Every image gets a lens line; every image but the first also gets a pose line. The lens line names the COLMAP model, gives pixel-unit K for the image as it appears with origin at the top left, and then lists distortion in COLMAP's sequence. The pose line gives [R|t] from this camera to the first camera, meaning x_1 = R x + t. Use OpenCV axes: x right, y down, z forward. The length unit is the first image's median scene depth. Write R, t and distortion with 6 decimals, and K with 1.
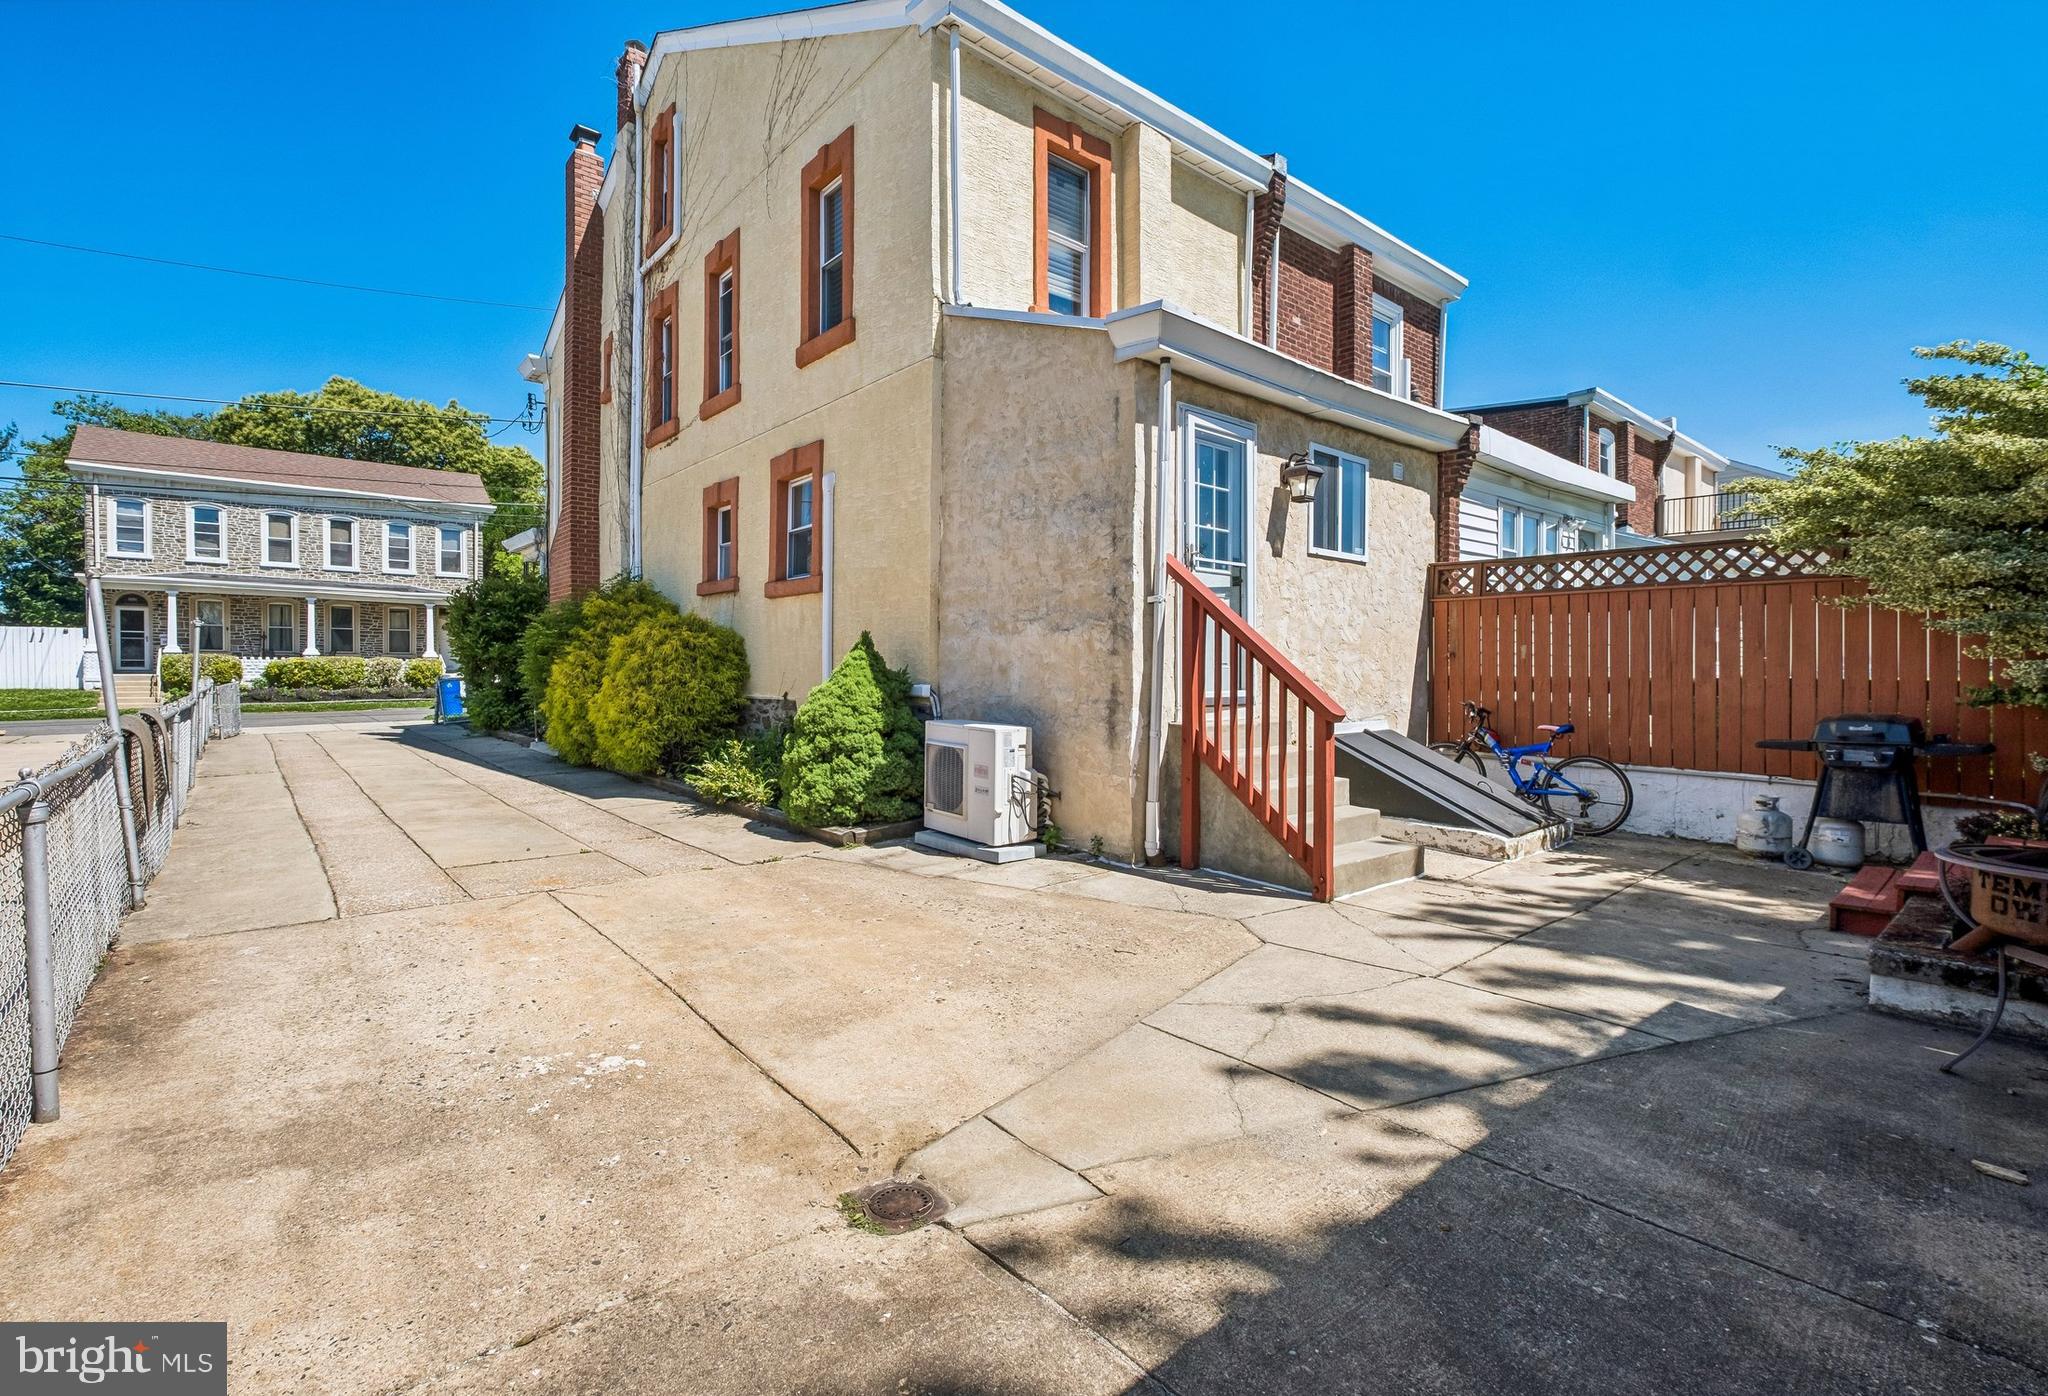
lens RADIAL K [[927.0, 0, 1014.3], [0, 927.0, 685.0], [0, 0, 1]] dist [-0.000224, -0.000274]
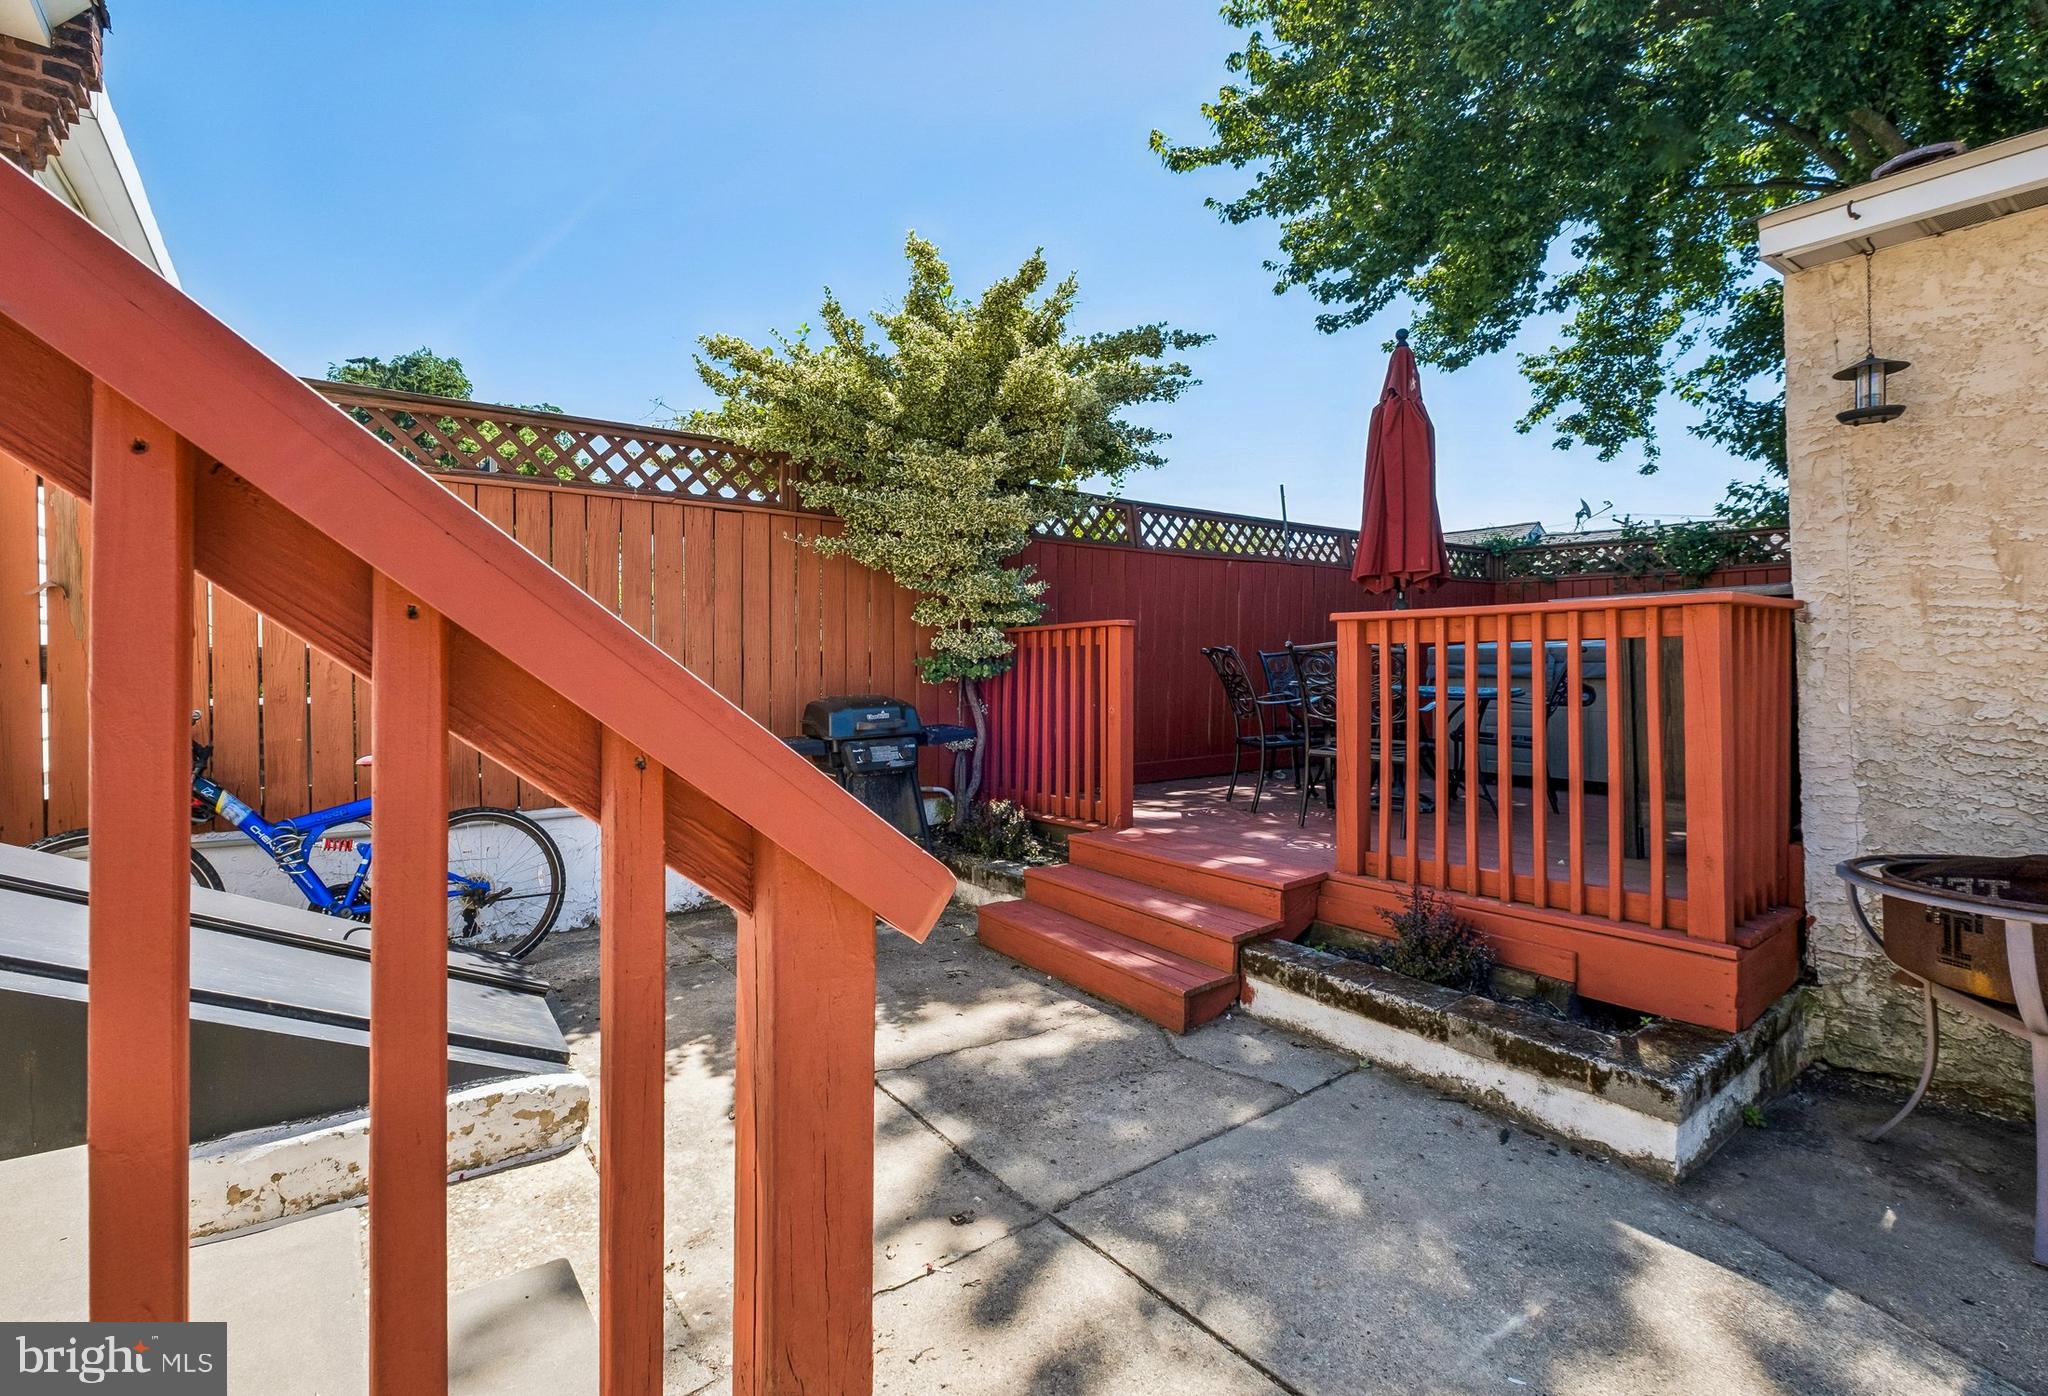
lens RADIAL K [[927.0, 0, 1017.7], [0, 927.0, 651.1], [0, 0, 1]] dist [-0.000224, -0.000274]
pose [[0.065441, -0.001167, 0.997856, 0.364145], [0.009311, 0.999956, 0.000559, -0.007755], [-0.997813, 0.009254, 0.065449, 1.684193]]
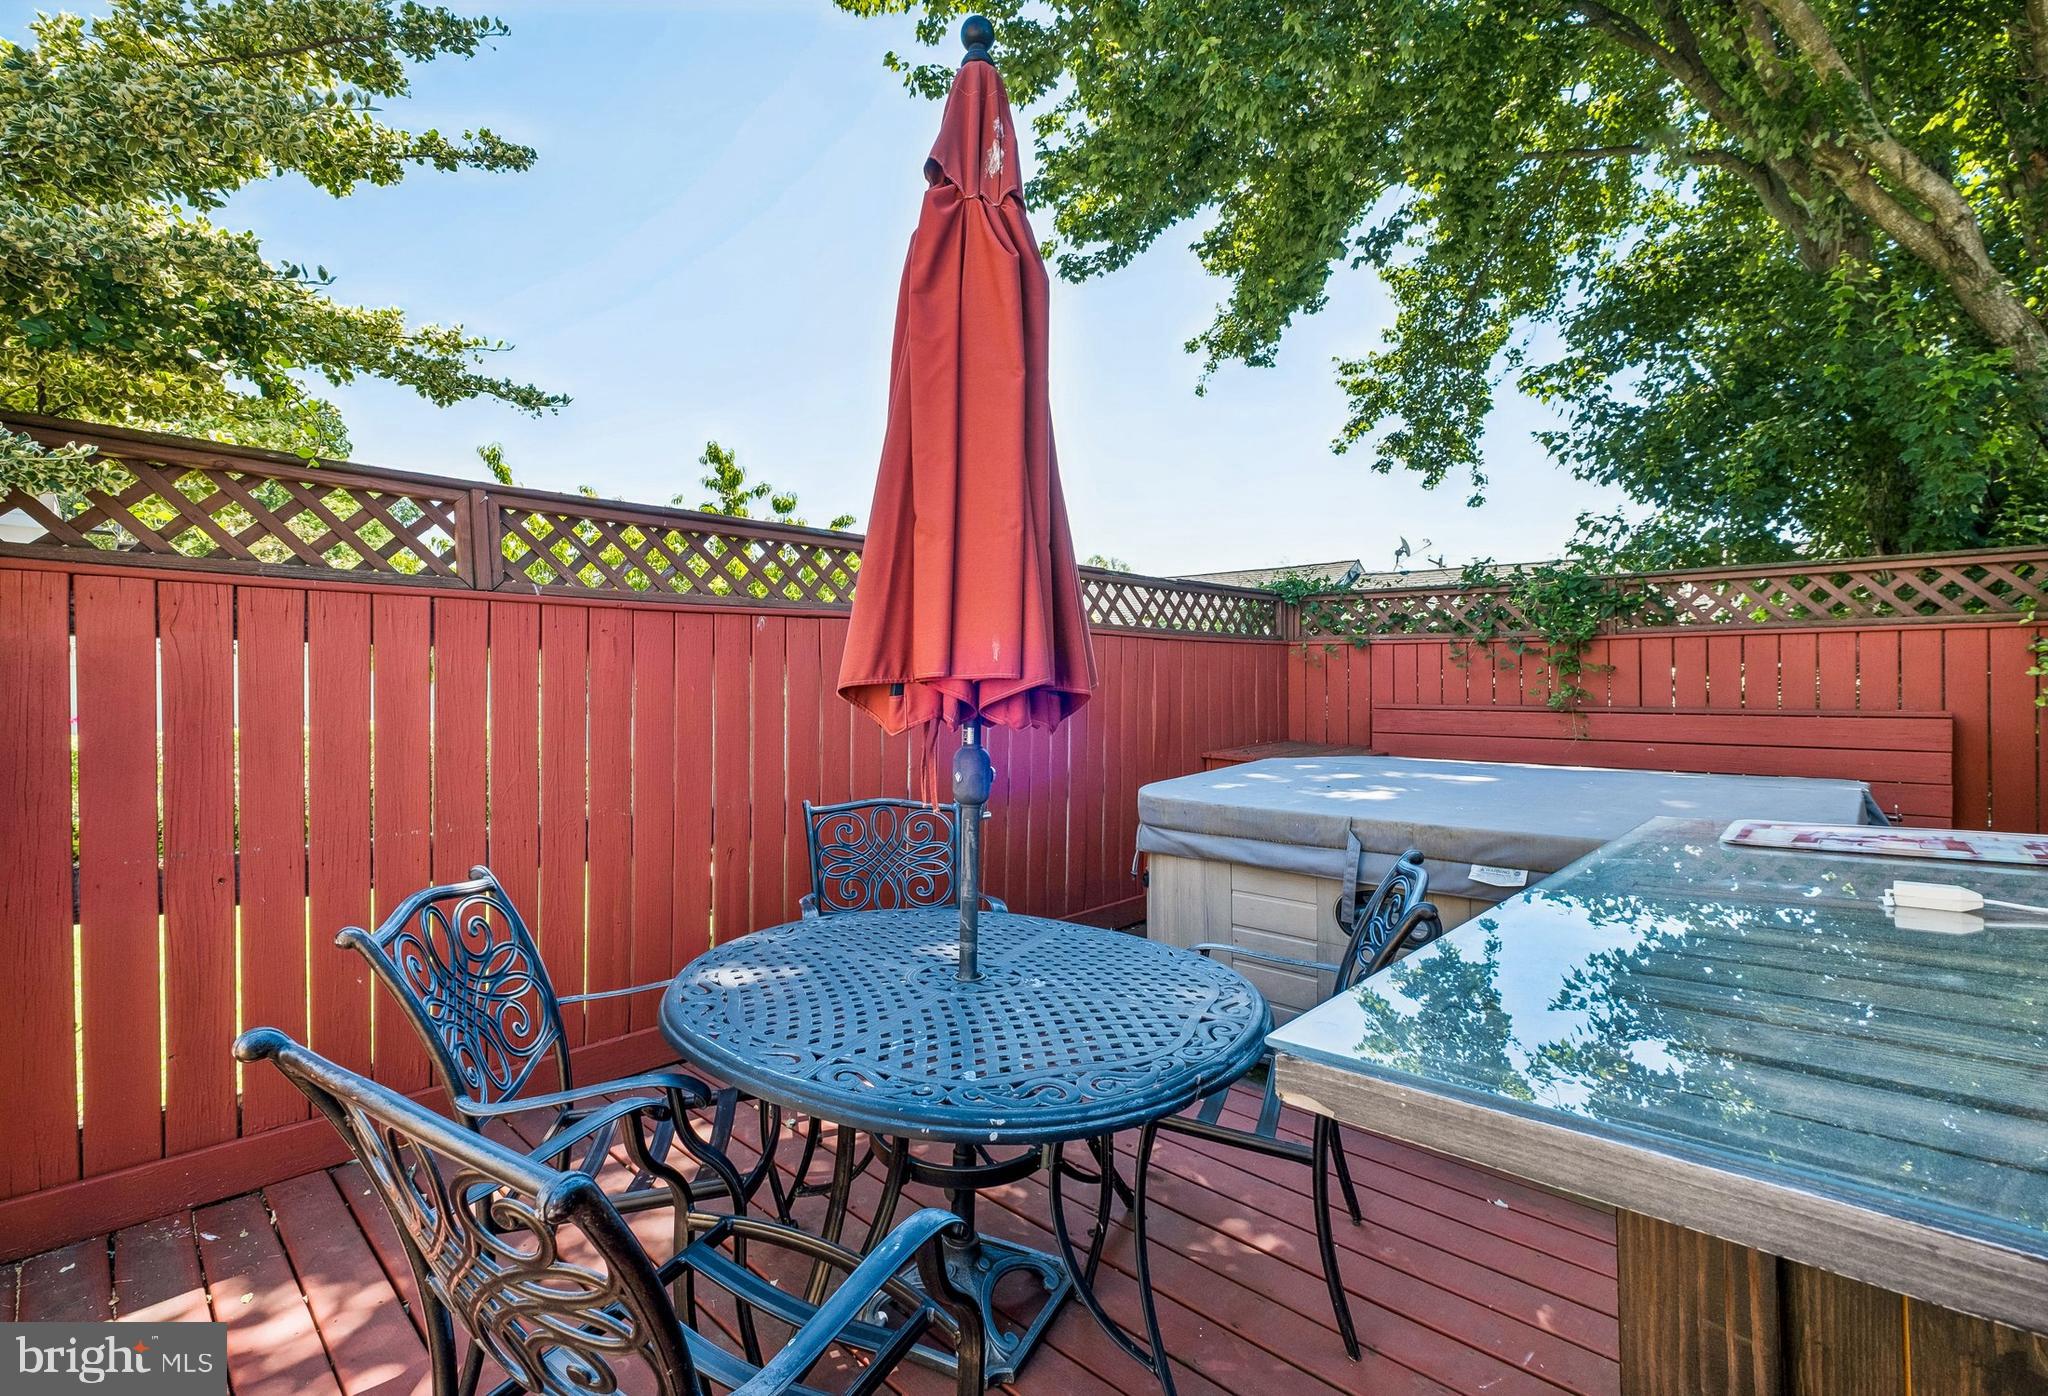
lens RADIAL K [[927.0, 0, 1015.3], [0, 927.0, 687.0], [0, 0, 1]] dist [-0.000224, -0.000274]
pose [[-0.088996, -0.007873, 0.996001, 1.532281], [0.006467, 0.999943, 0.008482, -0.146730], [-0.996011, 0.007196, -0.088940, 1.089750]]
